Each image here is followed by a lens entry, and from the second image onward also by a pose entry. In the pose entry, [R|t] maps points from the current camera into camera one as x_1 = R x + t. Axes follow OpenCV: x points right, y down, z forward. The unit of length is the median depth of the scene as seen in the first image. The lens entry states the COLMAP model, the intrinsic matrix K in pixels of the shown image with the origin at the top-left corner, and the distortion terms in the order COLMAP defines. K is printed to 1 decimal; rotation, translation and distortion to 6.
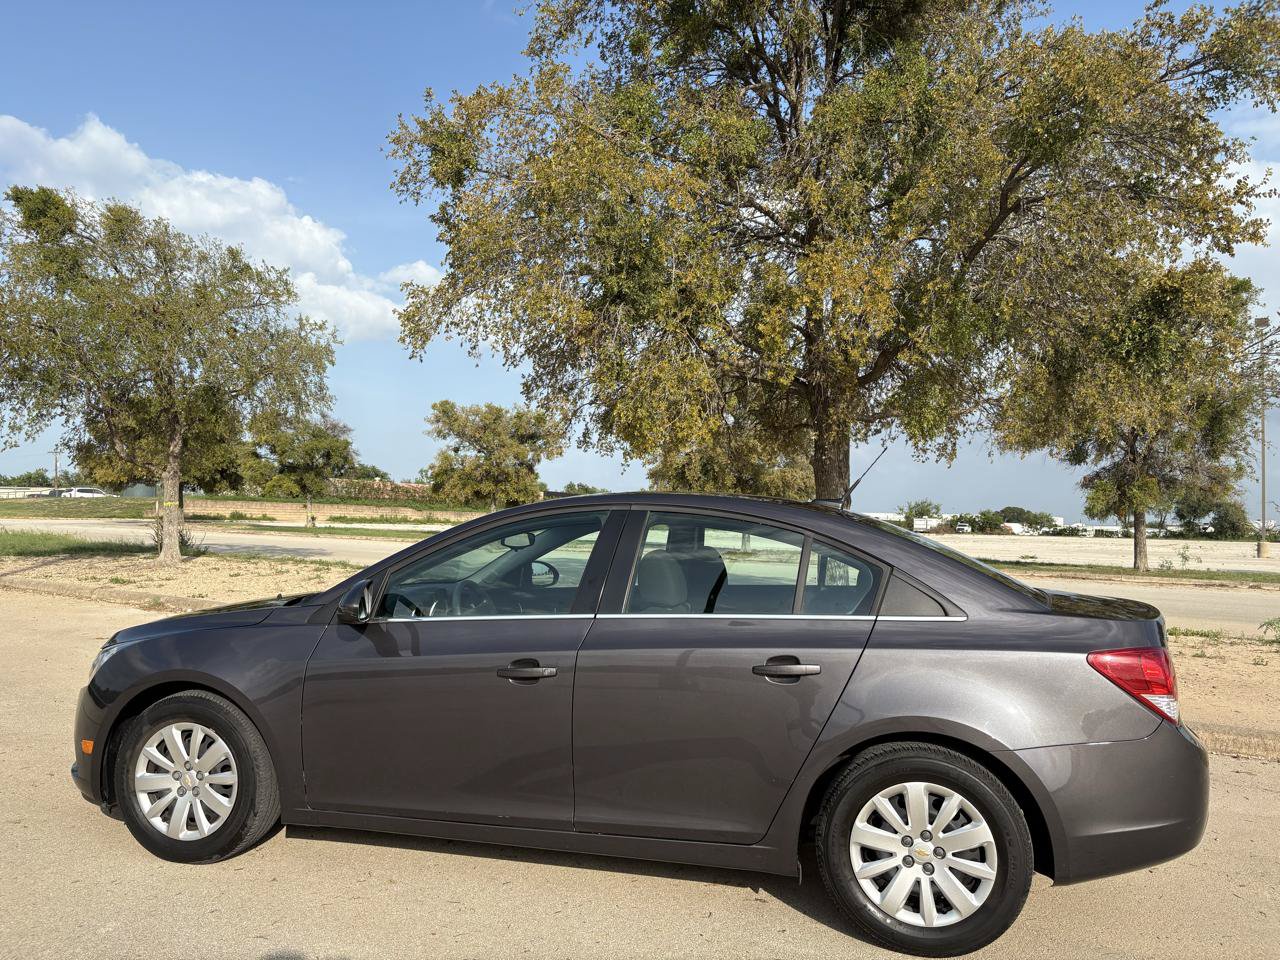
lens RADIAL K [[963.9, 0, 630.8], [0, 963.9, 484.2], [0, 0, 1]] dist [0.041216, -0.044344]
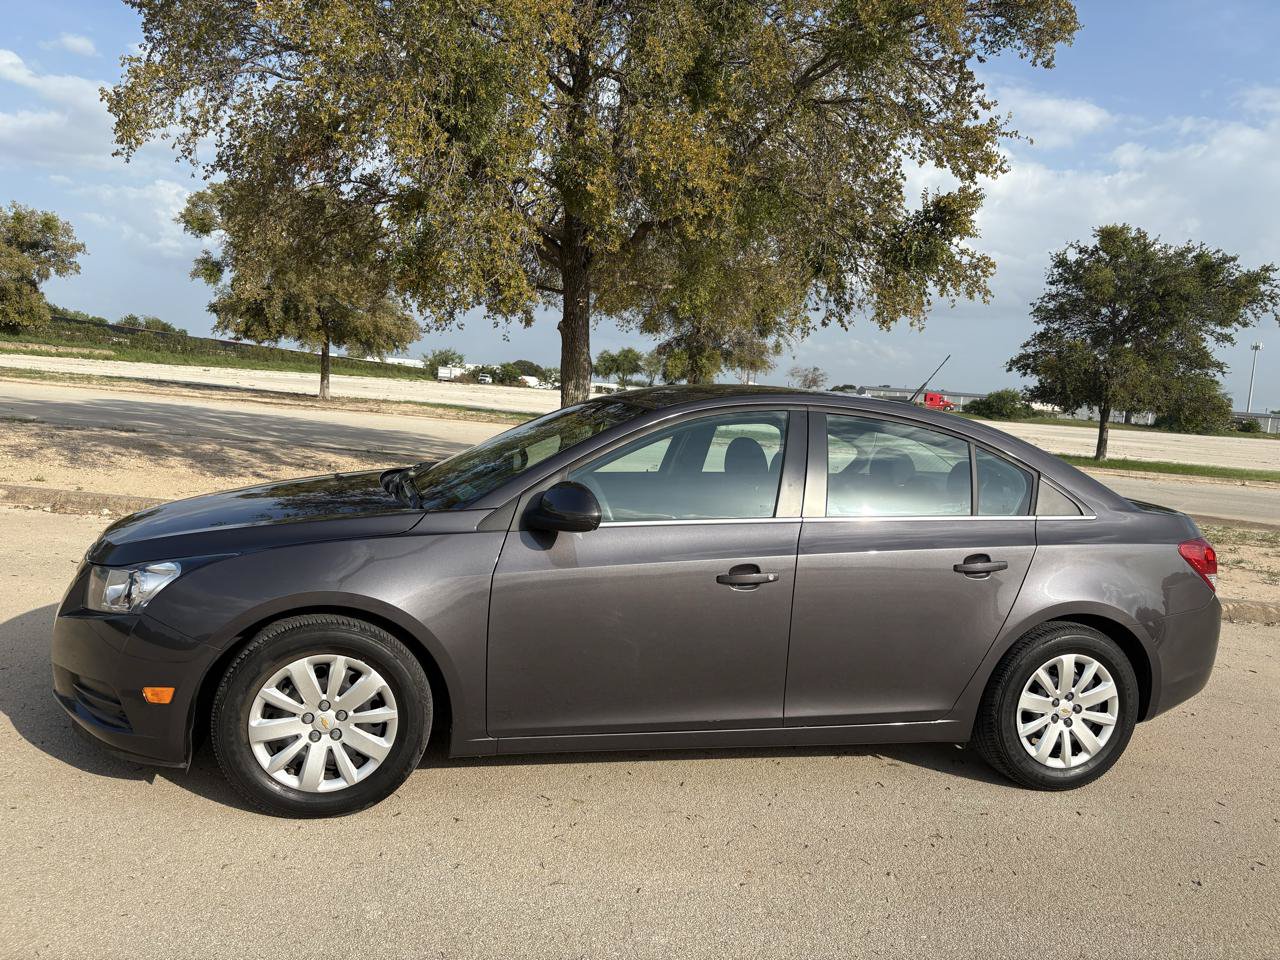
lens RADIAL K [[963.9, 0, 638.9], [0, 963.9, 496.4], [0, 0, 1]] dist [0.041216, -0.044344]
pose [[0.880395, -0.011102, 0.474111, -0.304021], [-0.069887, 0.985774, 0.152860, -0.012693], [-0.469063, -0.167712, 0.867094, 0.101170]]
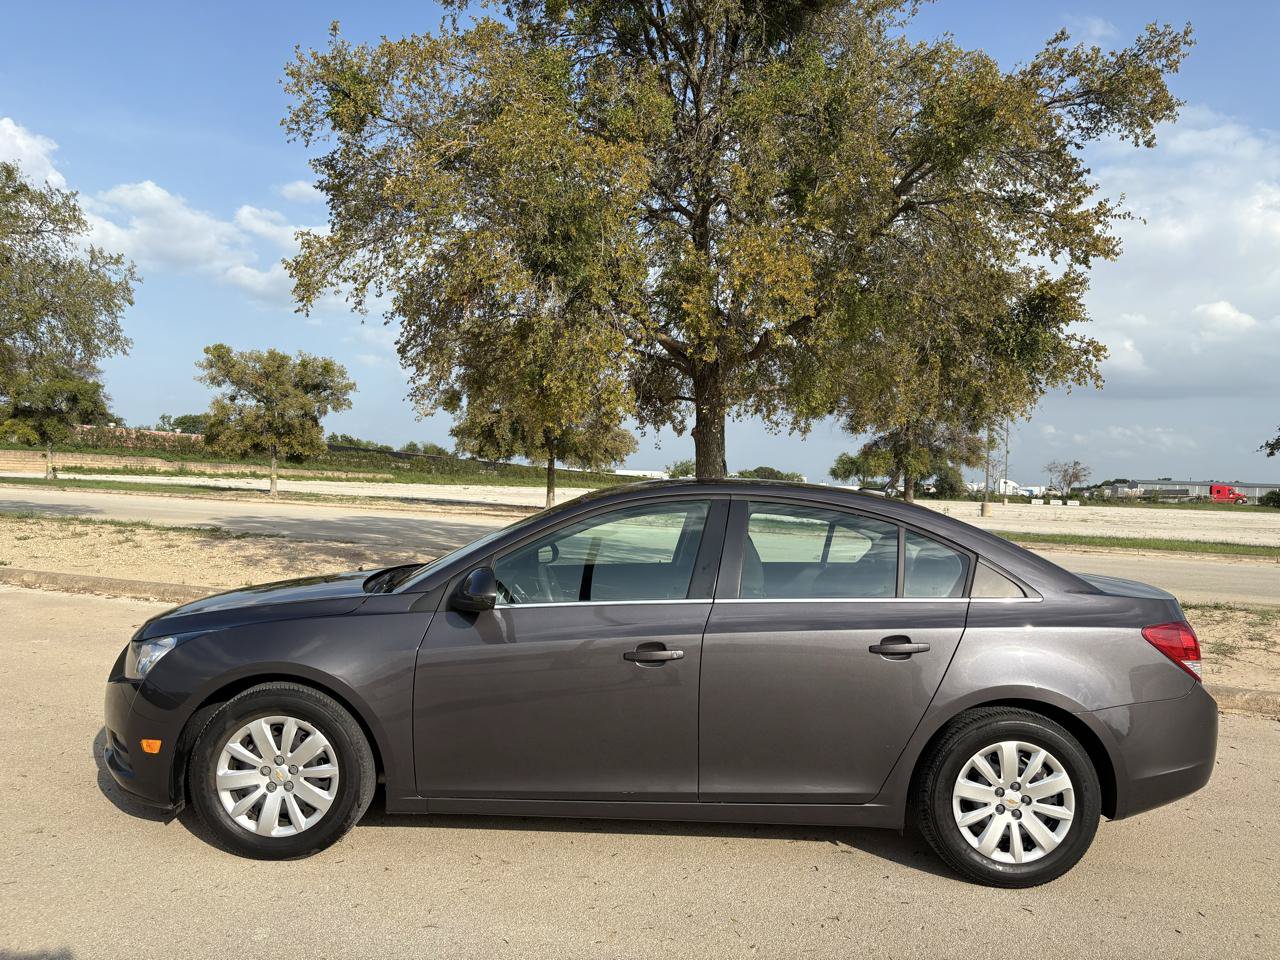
lens RADIAL K [[963.9, 0, 638.5], [0, 963.9, 490.9], [0, 0, 1]] dist [0.041216, -0.044344]
pose [[0.970436, 0.010760, 0.241119, -0.172834], [-0.023479, 0.998476, 0.049943, -0.016217], [-0.240214, -0.054128, 0.969210, -0.000327]]
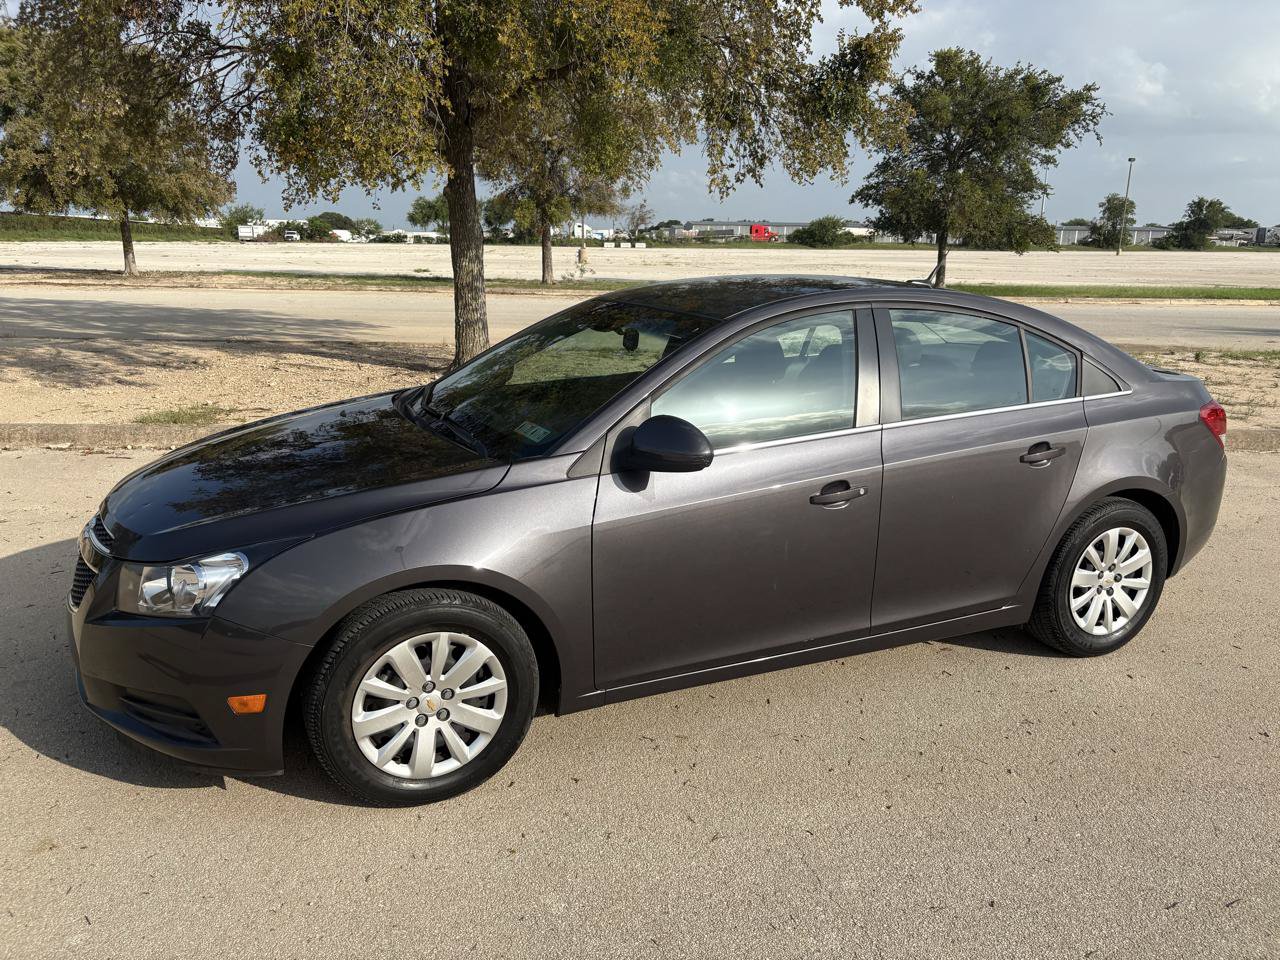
lens RADIAL K [[963.9, 0, 641.5], [0, 963.9, 486.3], [0, 0, 1]] dist [0.041216, -0.044344]
pose [[0.782674, -0.164972, 0.600171, -0.374380], [-0.019091, 0.957420, 0.288067, -0.036519], [-0.622139, -0.236920, 0.746199, 0.192346]]
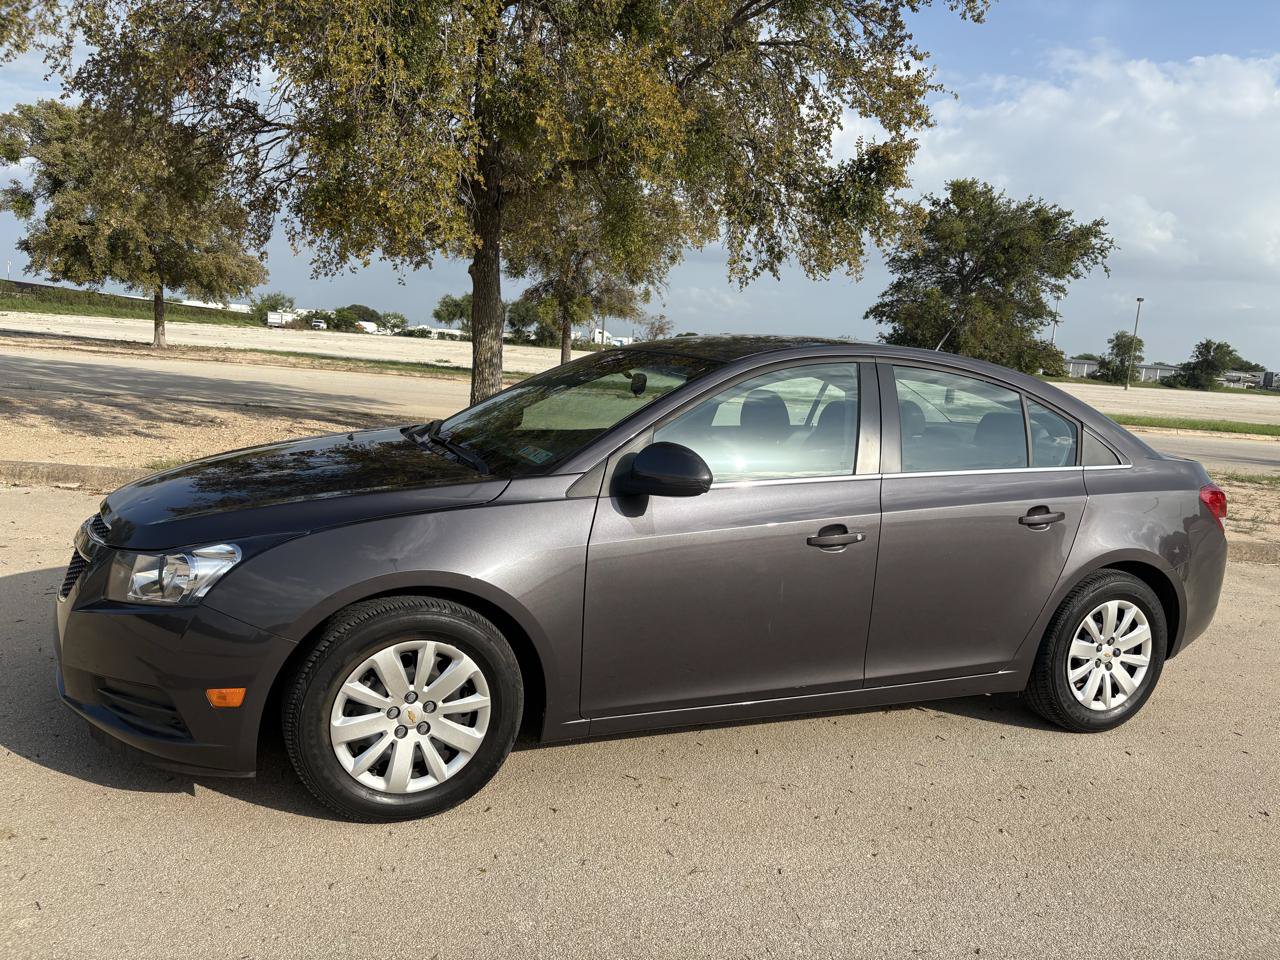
lens RADIAL K [[963.9, 0, 644.5], [0, 963.9, 488.3], [0, 0, 1]] dist [0.041216, -0.044344]
pose [[0.791552, -0.054136, 0.608700, -0.376667], [-0.075915, 0.979642, 0.185846, -0.006293], [-0.606369, -0.193316, 0.771327, 0.181848]]
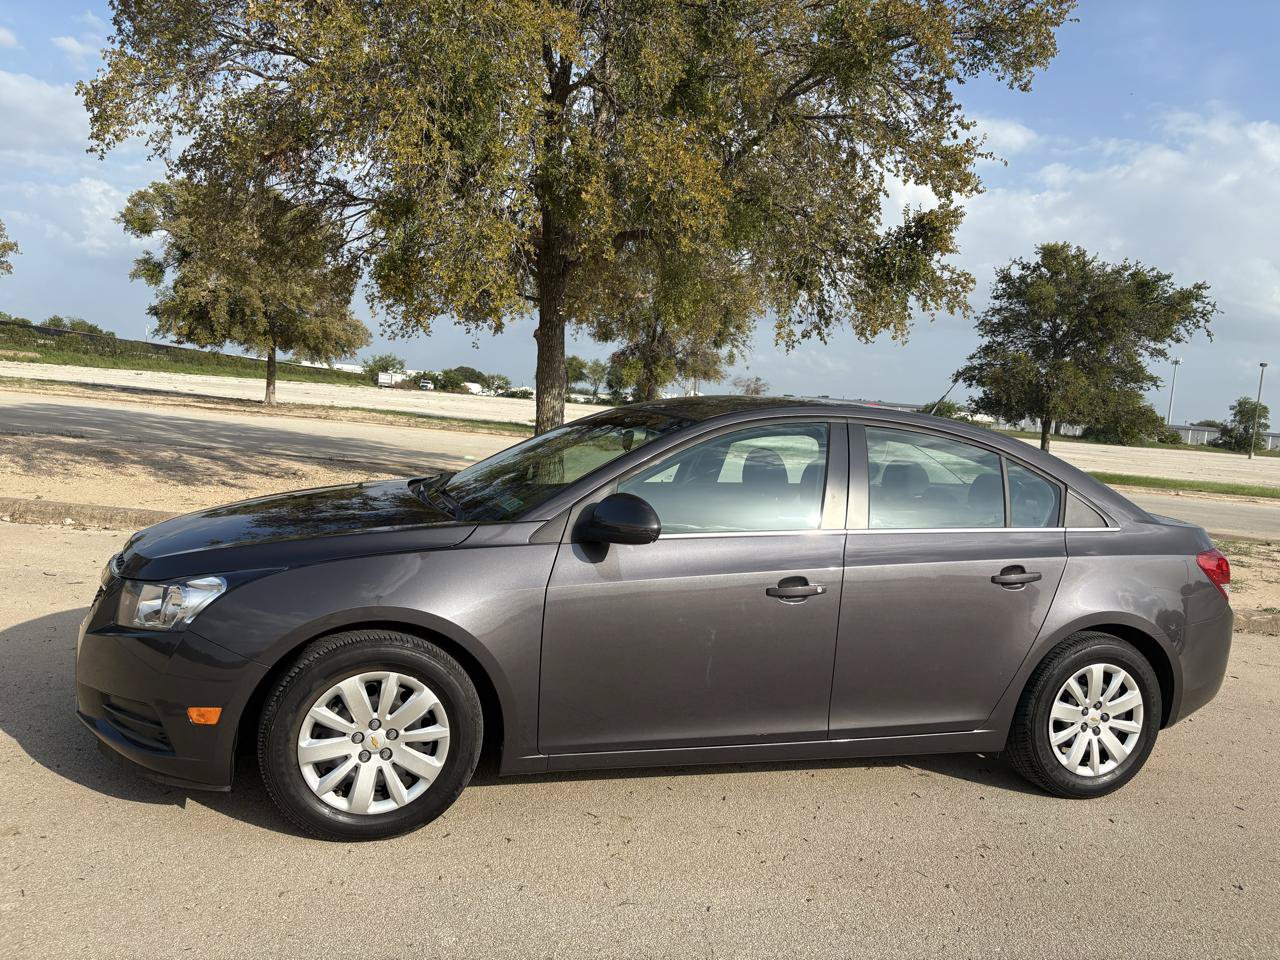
lens RADIAL K [[963.9, 0, 641.6], [0, 963.9, 488.7], [0, 0, 1]] dist [0.041216, -0.044344]
pose [[0.849428, -0.001406, 0.527703, -0.344217], [-0.080499, 0.987948, 0.132209, -0.010367], [-0.521529, -0.154782, 0.839077, 0.128435]]
